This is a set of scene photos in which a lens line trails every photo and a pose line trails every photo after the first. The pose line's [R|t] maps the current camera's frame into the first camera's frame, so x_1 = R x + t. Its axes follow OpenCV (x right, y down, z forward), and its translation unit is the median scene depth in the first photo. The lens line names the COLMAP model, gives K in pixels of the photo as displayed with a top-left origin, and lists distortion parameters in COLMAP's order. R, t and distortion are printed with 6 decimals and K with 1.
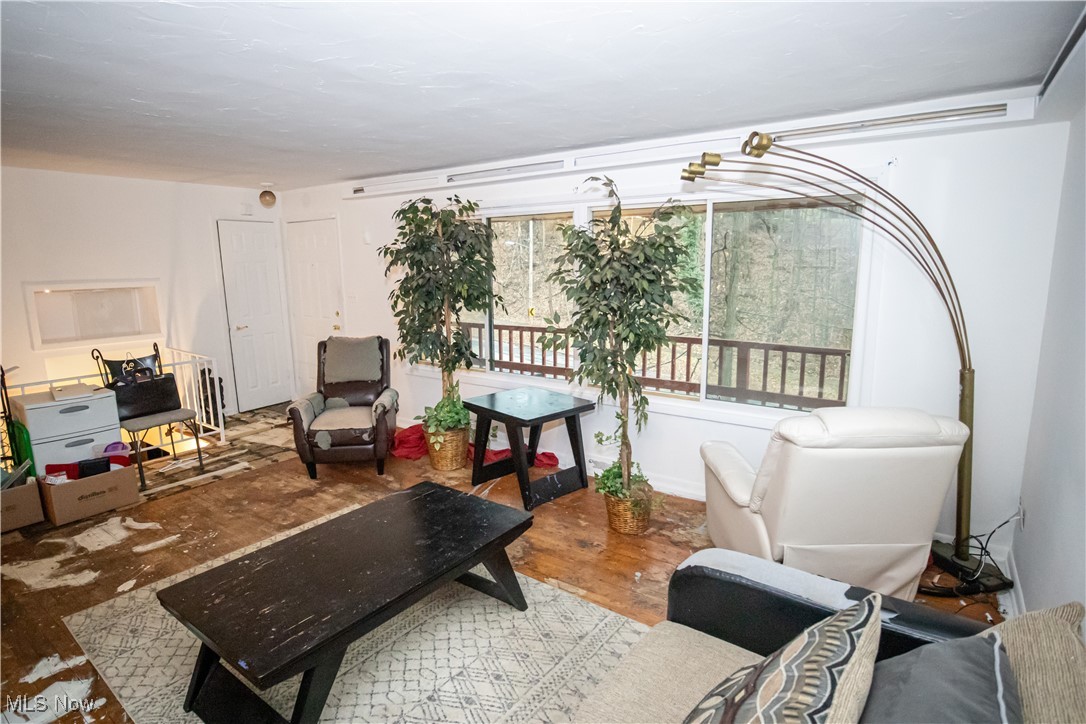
lens RADIAL K [[558.6, 0, 542.4], [0, 558.6, 372.8], [0, 0, 1]] dist [-0.002267, -0.009856]
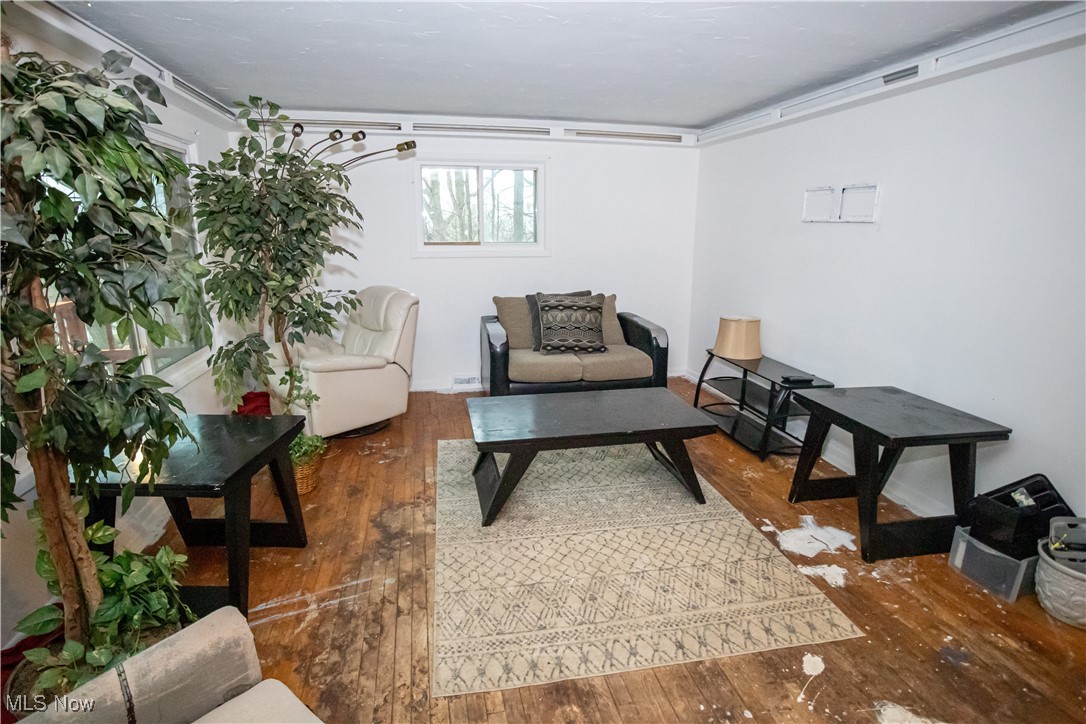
lens RADIAL K [[543.4, 0, 531.7], [0, 543.4, 364.0], [0, 0, 1]] dist [-0.042011, 0.000786]
pose [[-0.725510, -0.160323, 0.669277, -0.877119], [0.132911, 0.921539, 0.364830, -0.246297], [-0.675256, 0.353642, -0.647276, 1.531418]]
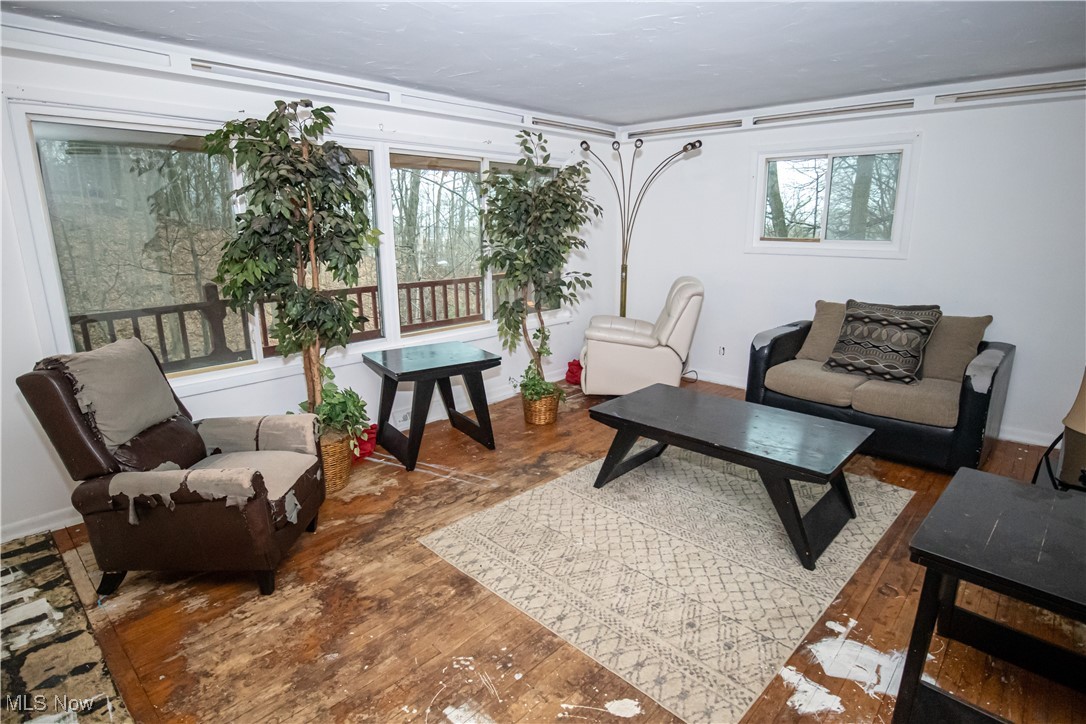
lens RADIAL K [[563.7, 0, 543.0], [0, 563.7, 362.0], [0, 0, 1]] dist [-0.066132, 0.031324]
pose [[0.136414, -0.232133, 0.963071, -1.265781], [0.191539, 0.959995, 0.204261, -0.129544], [-0.971959, 0.156602, 0.175419, 0.920306]]
